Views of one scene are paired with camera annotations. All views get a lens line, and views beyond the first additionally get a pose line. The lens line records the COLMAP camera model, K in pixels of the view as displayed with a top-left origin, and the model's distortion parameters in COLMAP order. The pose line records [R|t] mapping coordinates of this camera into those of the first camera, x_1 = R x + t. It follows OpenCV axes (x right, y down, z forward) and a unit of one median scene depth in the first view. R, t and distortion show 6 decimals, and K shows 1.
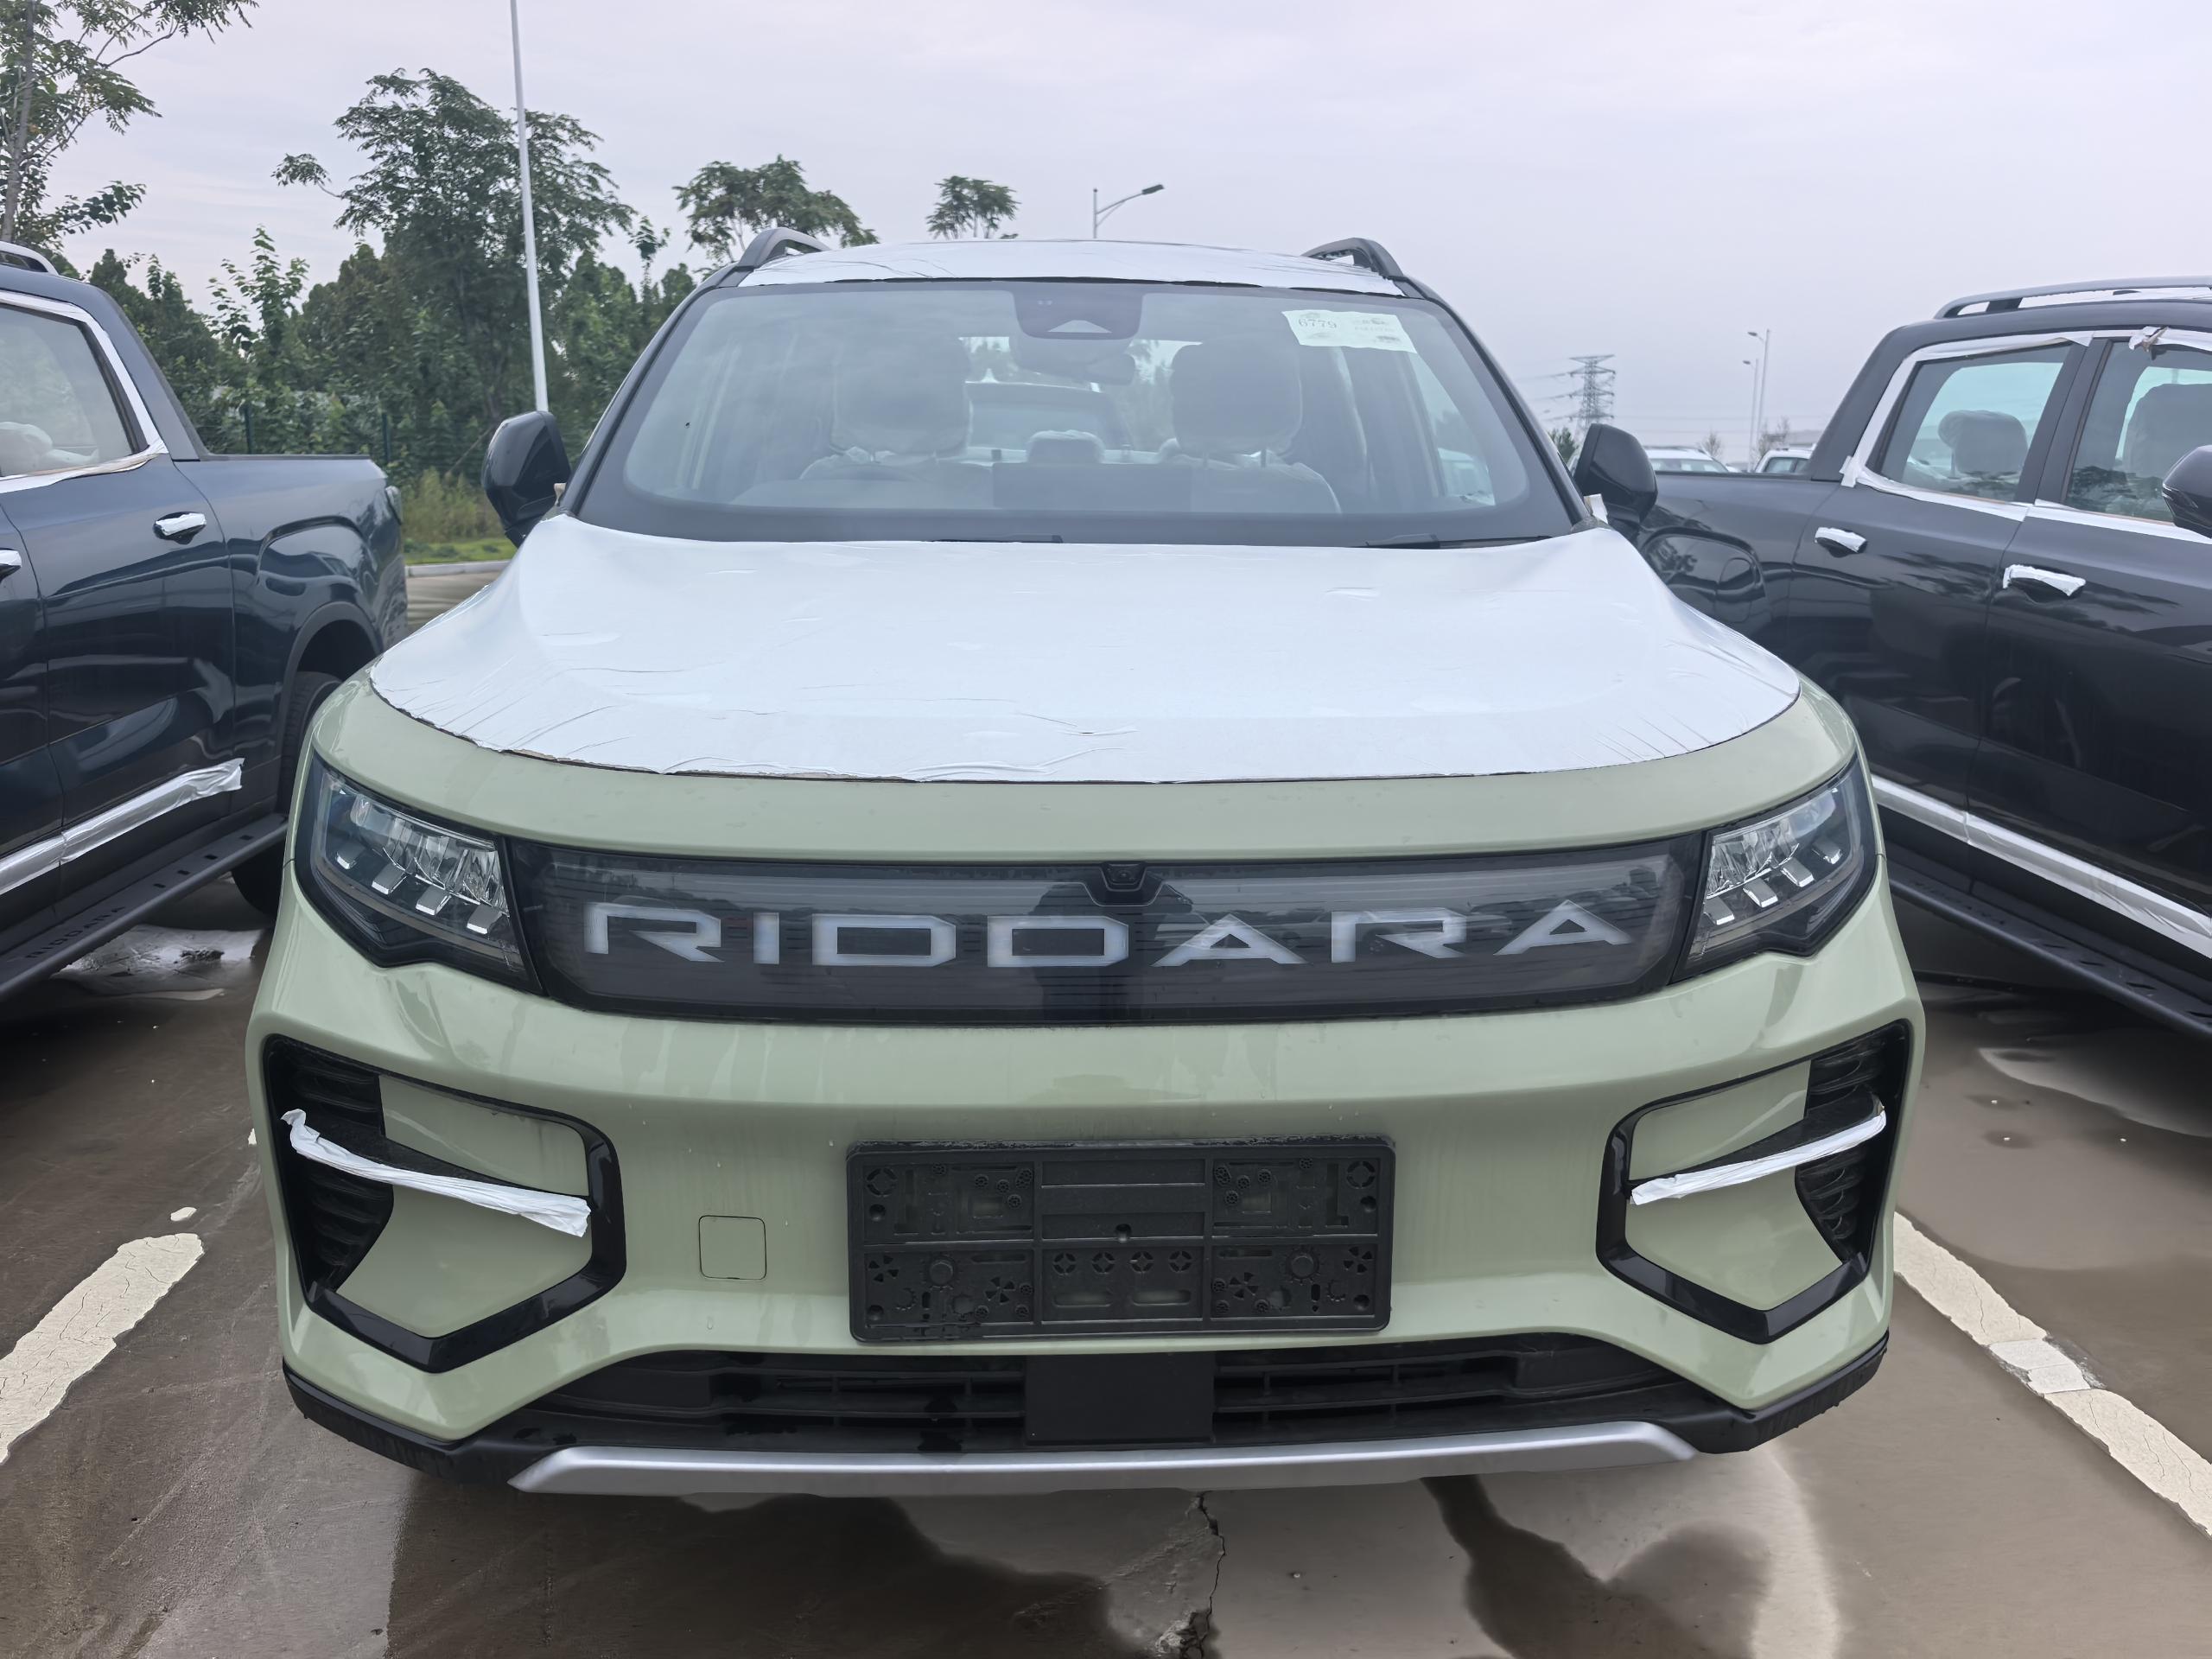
lens RADIAL K [[1783.4, 0, 1106.0], [0, 1783.4, 829.5], [0, 0, 1]] dist [-0.004410, 0.088153]
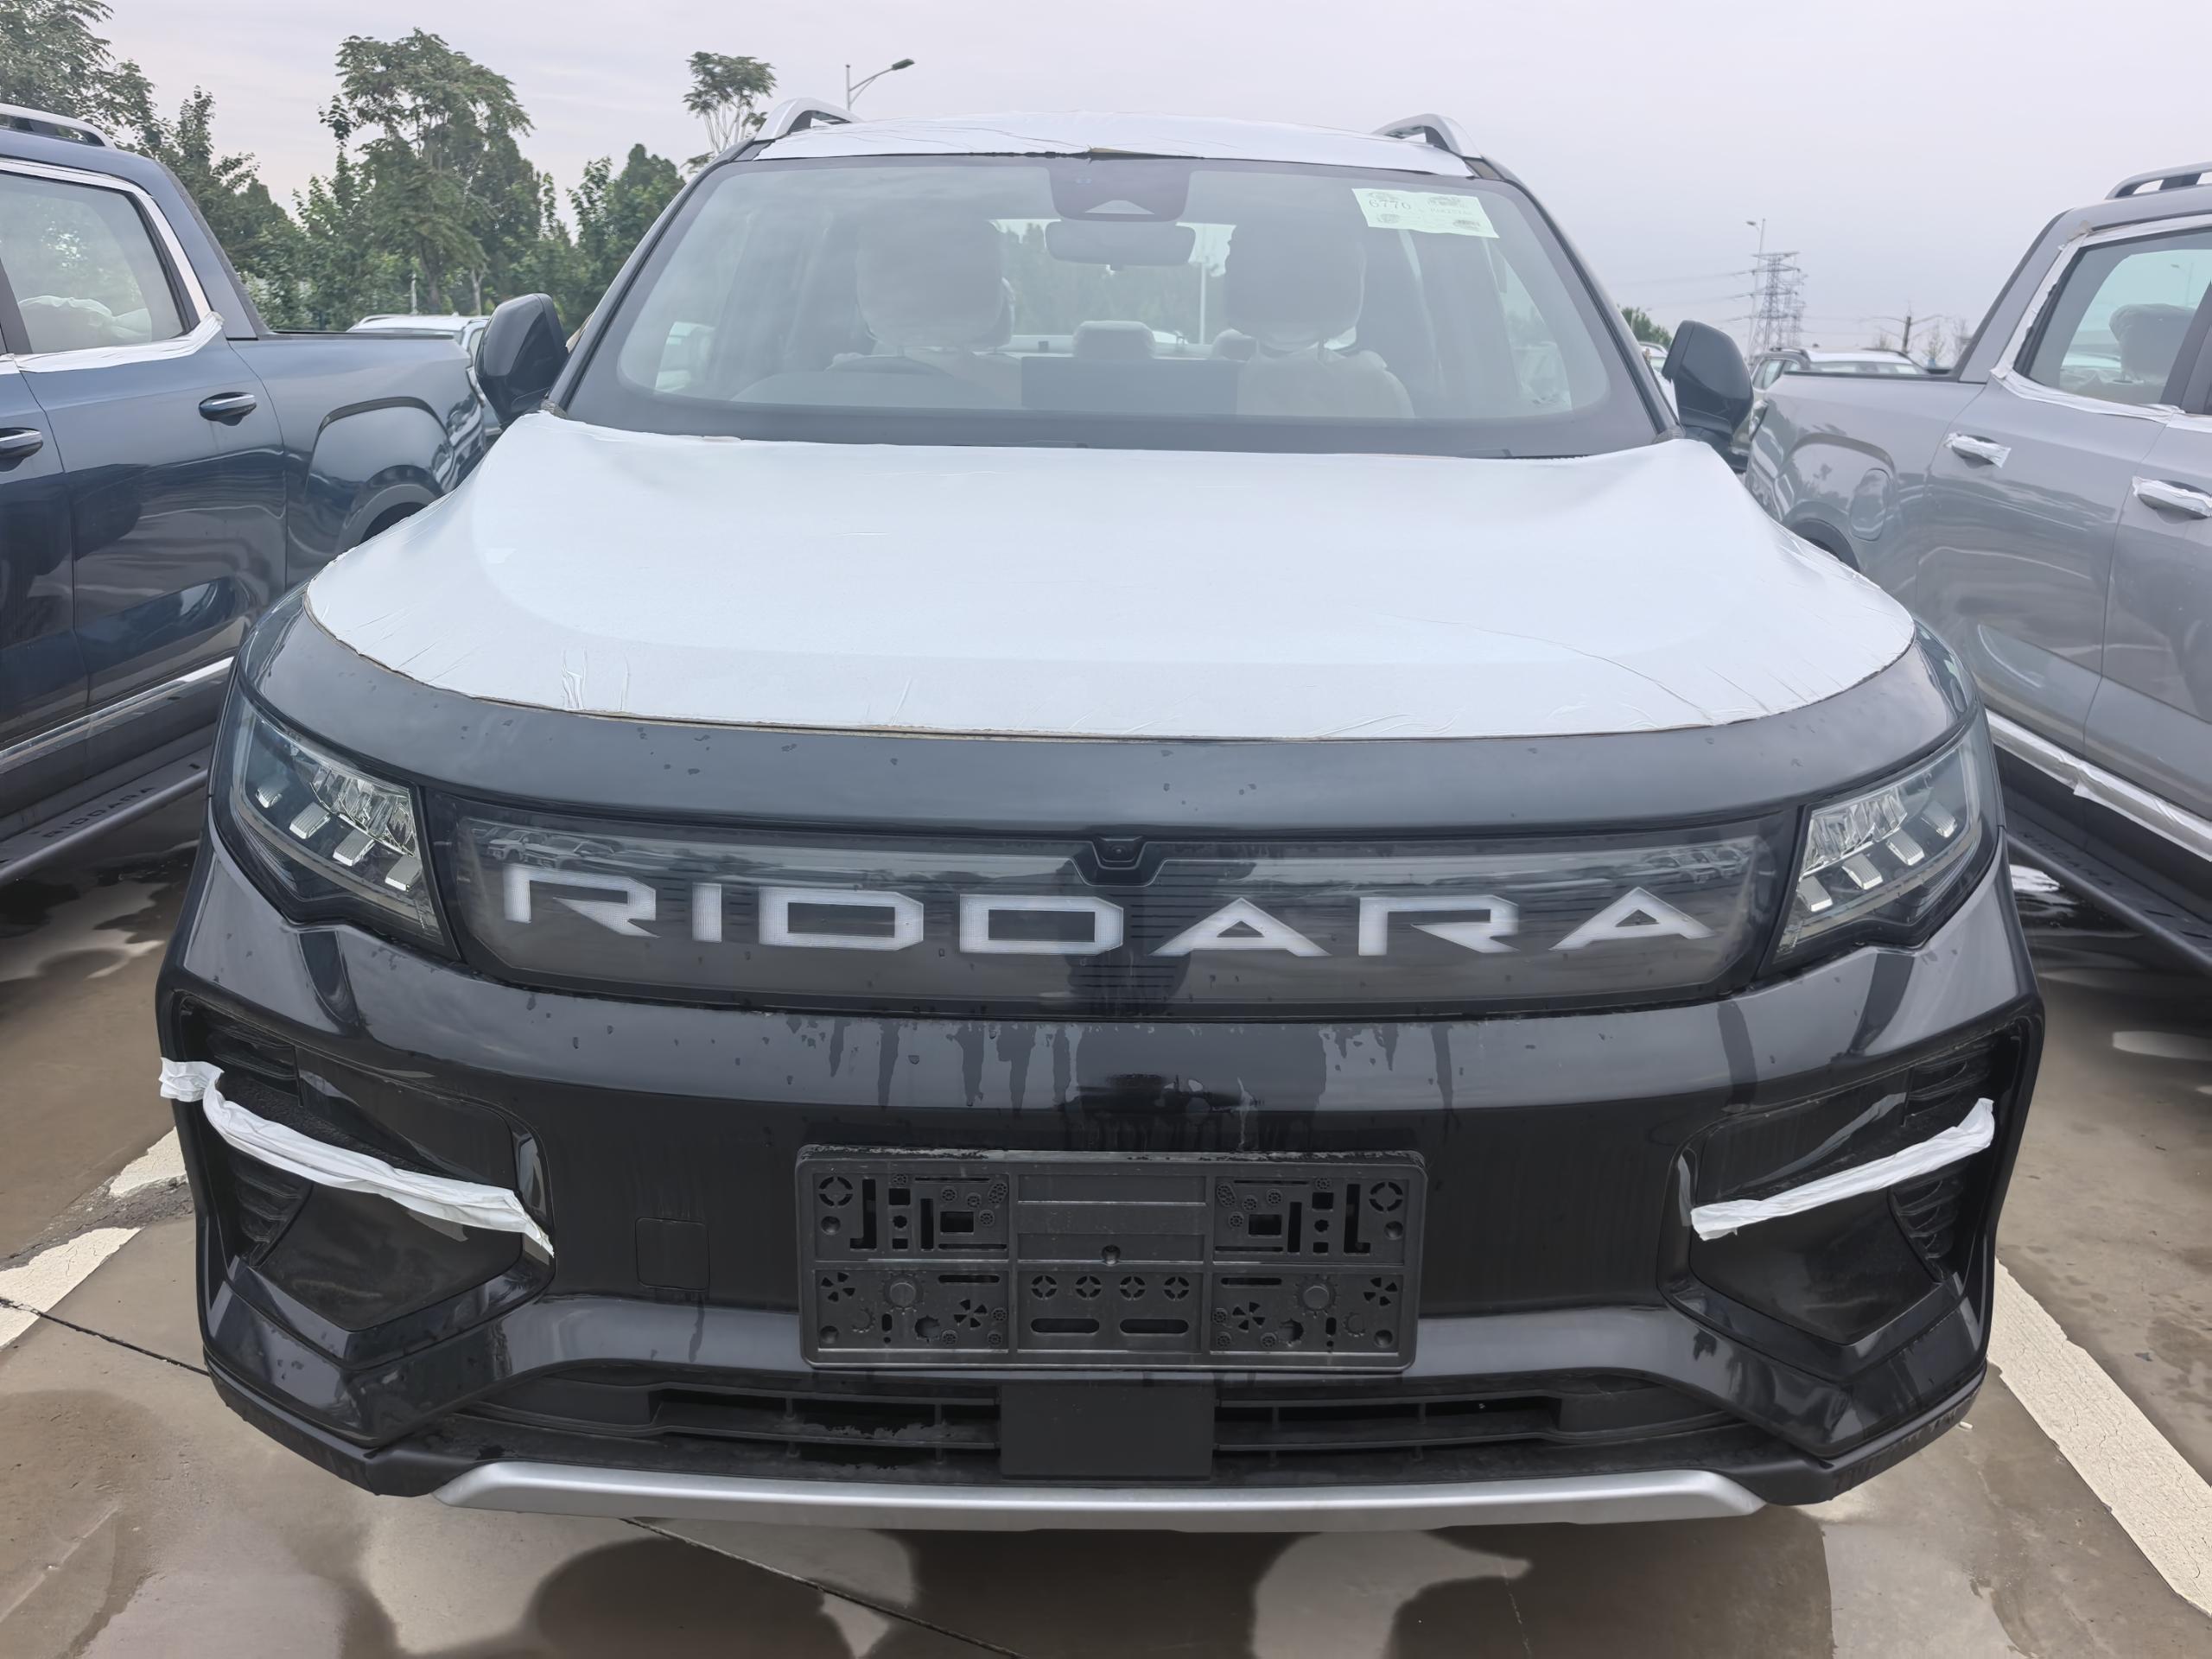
lens RADIAL K [[1783.4, 0, 1106.0], [0, 1783.4, 829.5], [0, 0, 1]] dist [-0.004410, 0.088153]
pose [[0.999151, 0.023202, -0.034051, 0.029996], [-0.021191, 0.998075, 0.058292, -0.030982], [0.035338, -0.057521, 0.997719, 0.130400]]
